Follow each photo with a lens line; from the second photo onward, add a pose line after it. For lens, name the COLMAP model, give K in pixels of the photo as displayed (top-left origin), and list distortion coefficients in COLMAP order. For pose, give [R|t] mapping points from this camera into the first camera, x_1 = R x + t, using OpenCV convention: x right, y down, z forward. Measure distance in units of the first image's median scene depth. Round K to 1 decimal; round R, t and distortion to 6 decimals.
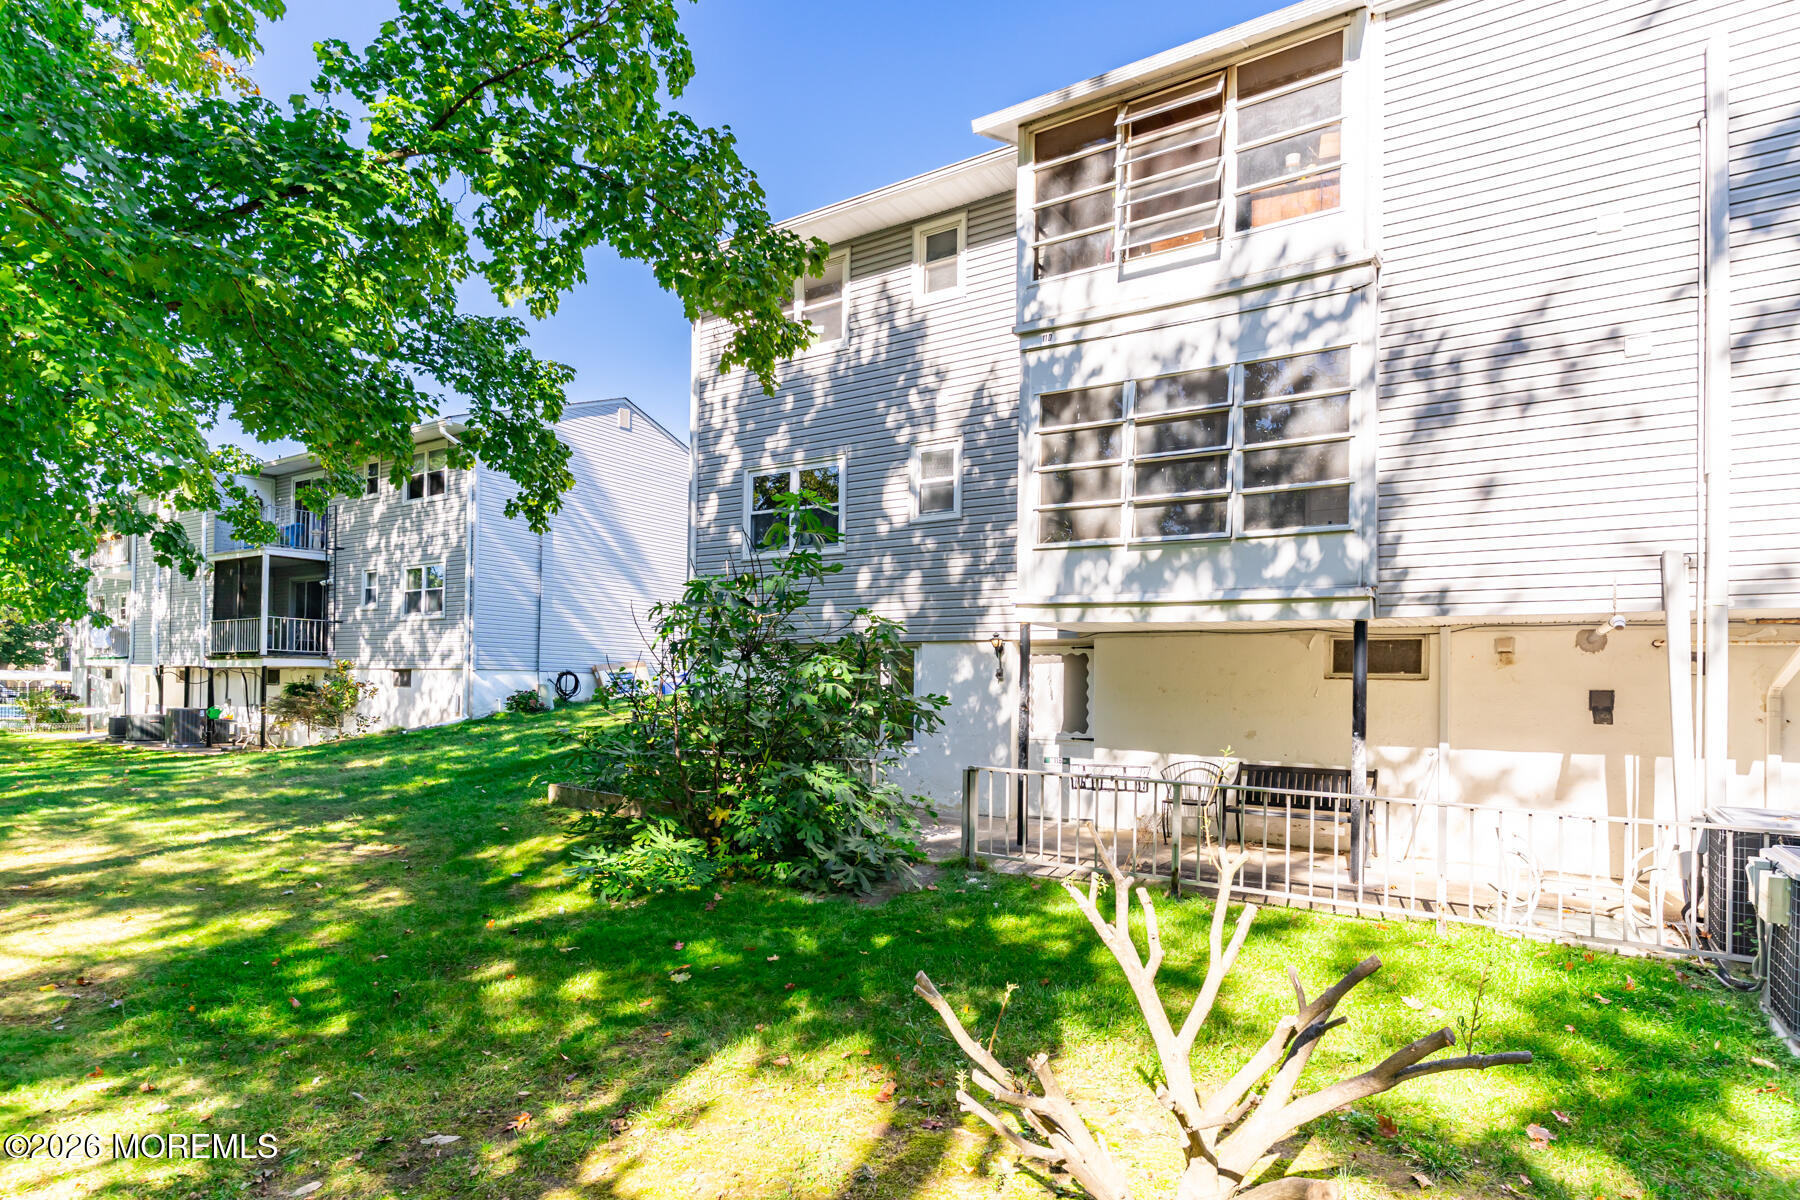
lens RADIAL K [[879.9, 0, 900.1], [0, 879.9, 683.3], [0, 0, 1]] dist [0.001478, 0.000037]
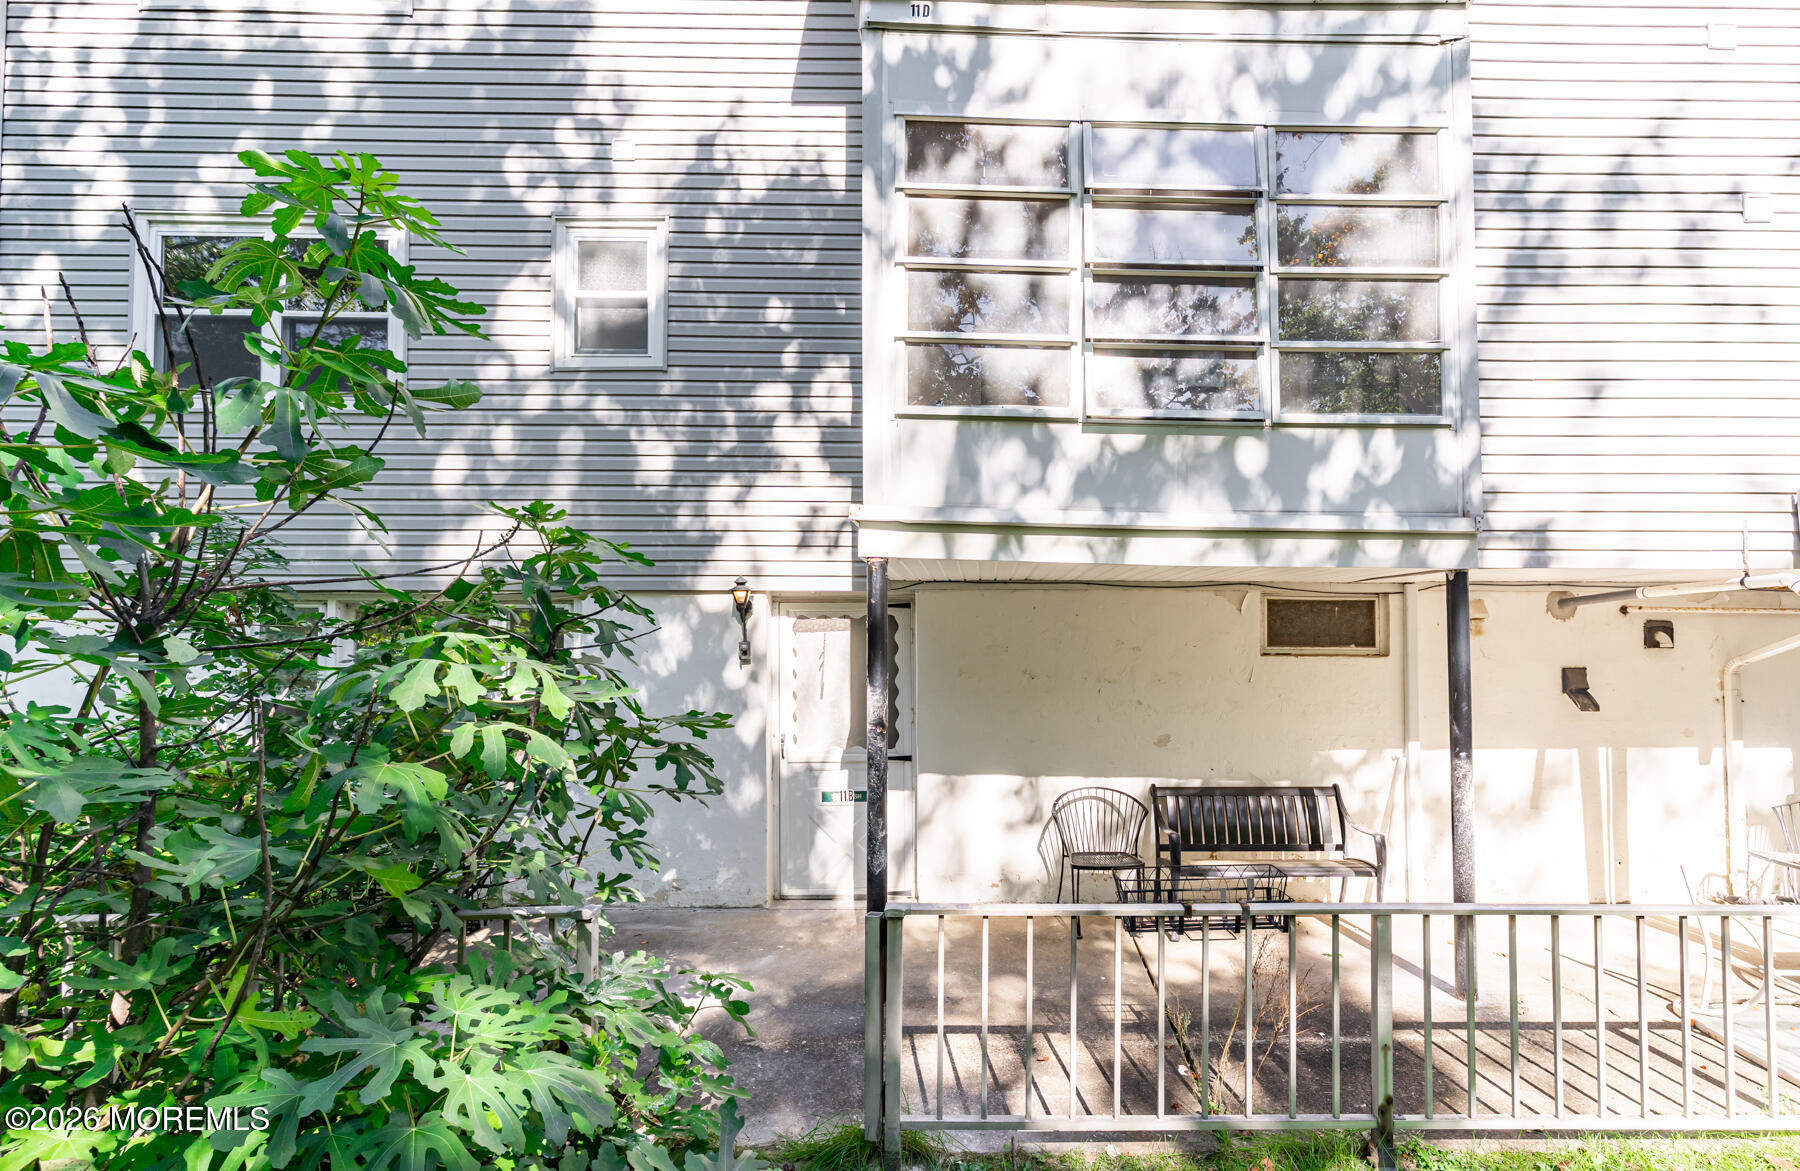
lens RADIAL K [[821.7, 0, 897.2], [0, 821.7, 609.8], [0, 0, 1]] dist [-0.000659, 0.000724]
pose [[0.842453, 0.004188, 0.538753, -0.105306], [0.009991, 0.999676, -0.023395, -0.028785], [-0.538677, 0.025092, 0.842139, 0.609103]]
